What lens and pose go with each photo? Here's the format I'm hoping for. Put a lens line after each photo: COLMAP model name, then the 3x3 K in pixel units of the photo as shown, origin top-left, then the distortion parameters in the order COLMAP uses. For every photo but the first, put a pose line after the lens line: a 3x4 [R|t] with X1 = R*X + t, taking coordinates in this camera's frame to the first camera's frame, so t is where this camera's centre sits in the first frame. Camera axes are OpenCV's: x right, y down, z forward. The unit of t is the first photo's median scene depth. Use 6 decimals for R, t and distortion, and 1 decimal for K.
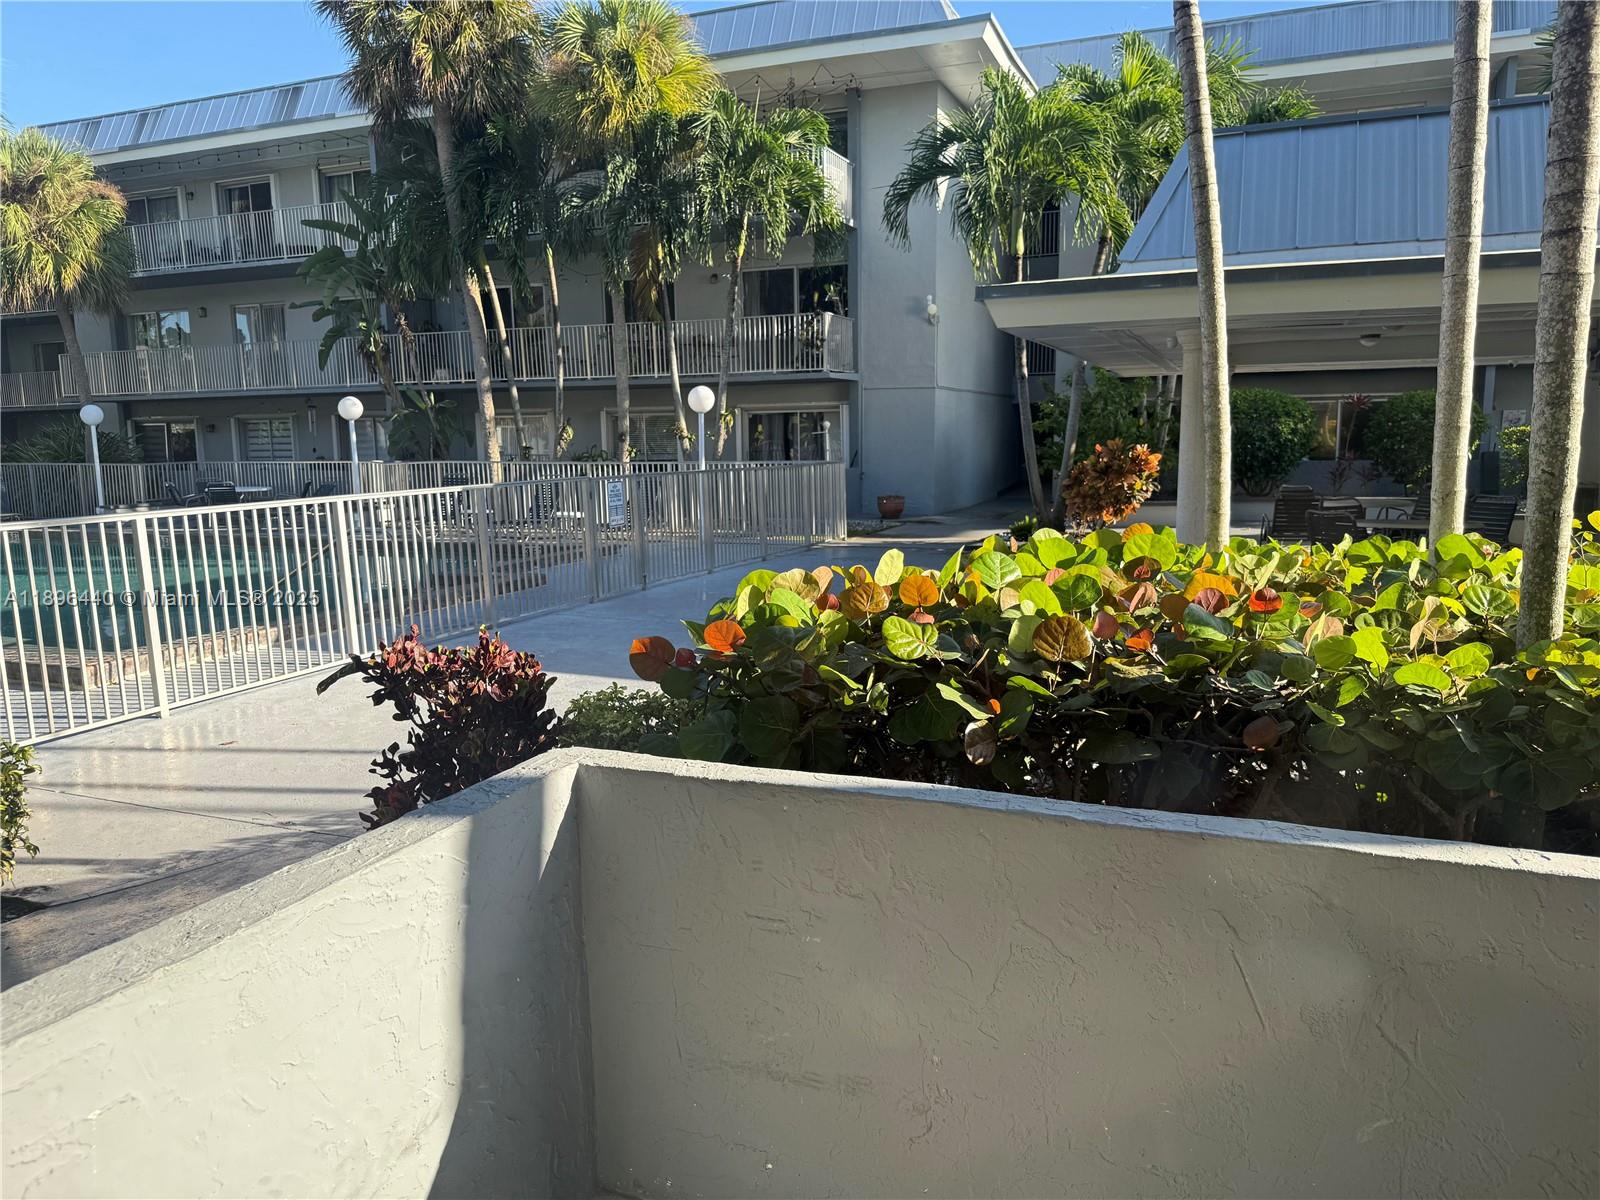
lens RADIAL K [[1108.1, 0, 790.6], [0, 1108.1, 603.2], [0, 0, 1]] dist [0.026133, -0.032596]
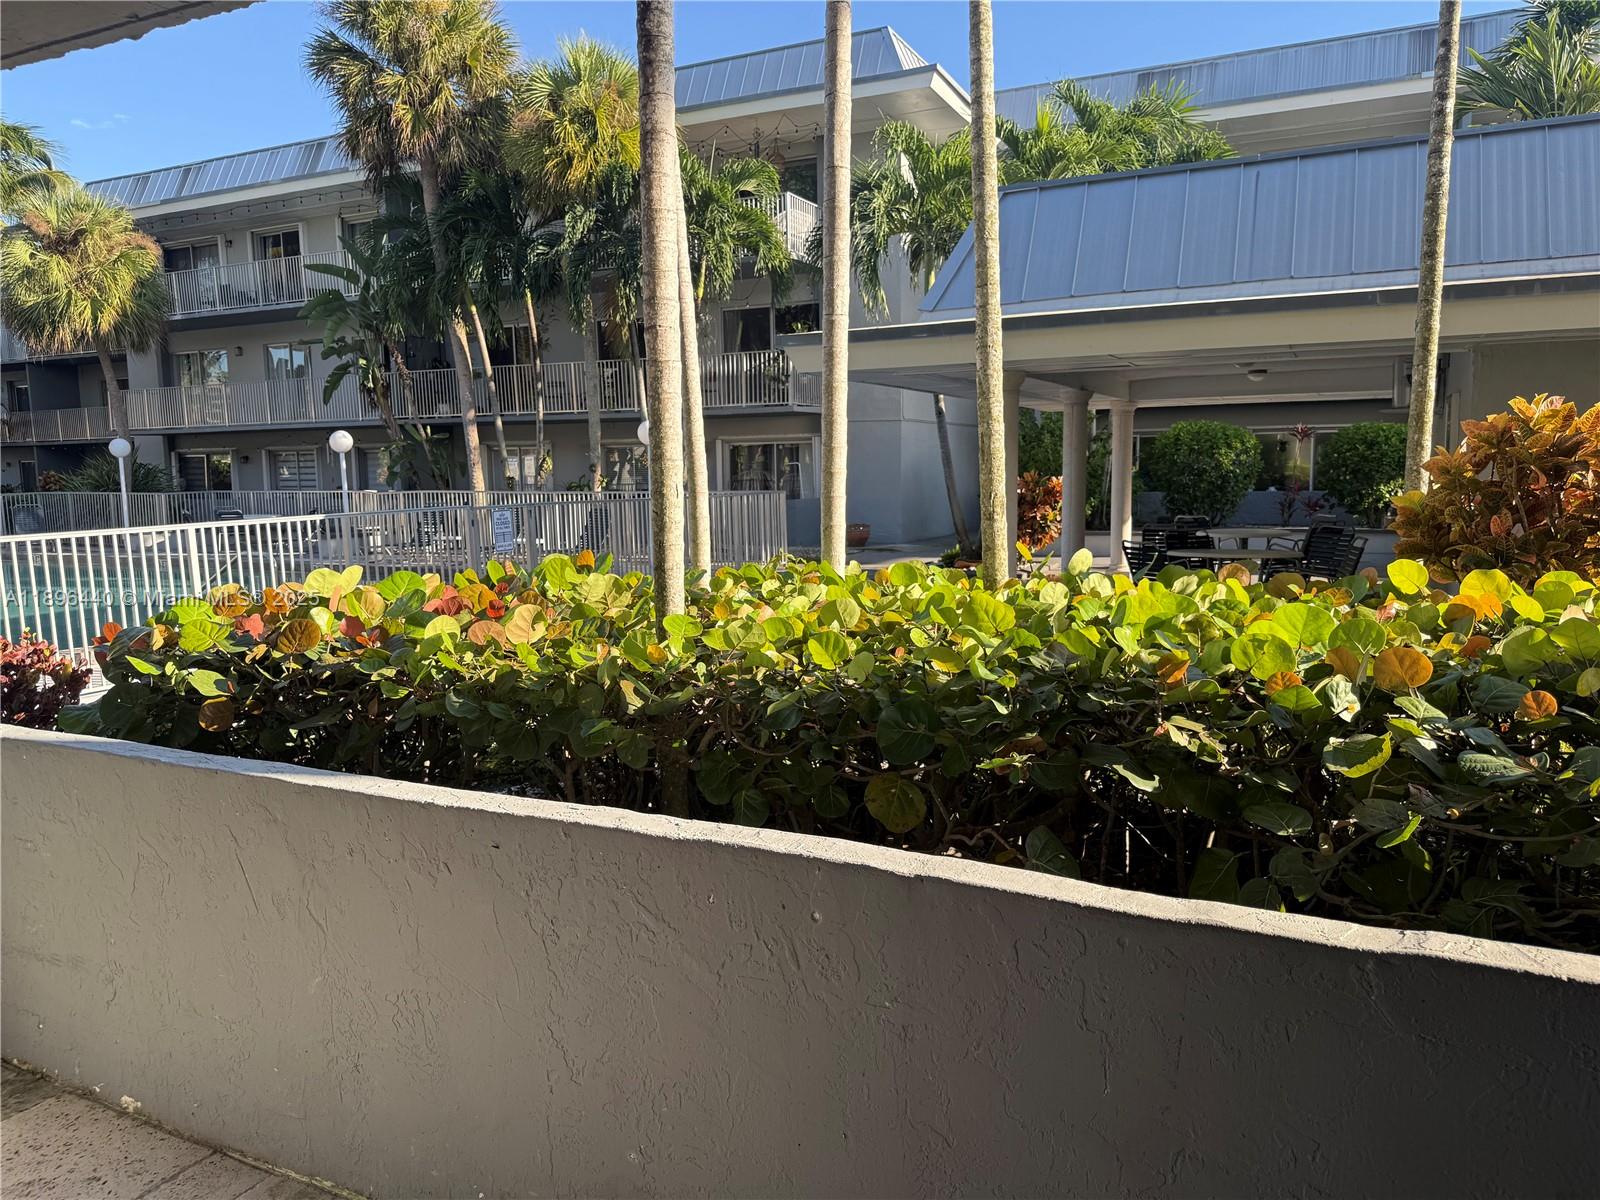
lens RADIAL K [[1108.1, 0, 801.6], [0, 1108.1, 603.8], [0, 0, 1]] dist [0.026133, -0.032596]
pose [[0.997710, 0.007763, -0.067194, 0.115837], [-0.009394, 0.999668, -0.023992, 0.002408], [0.066985, 0.024568, 0.997451, -0.034128]]
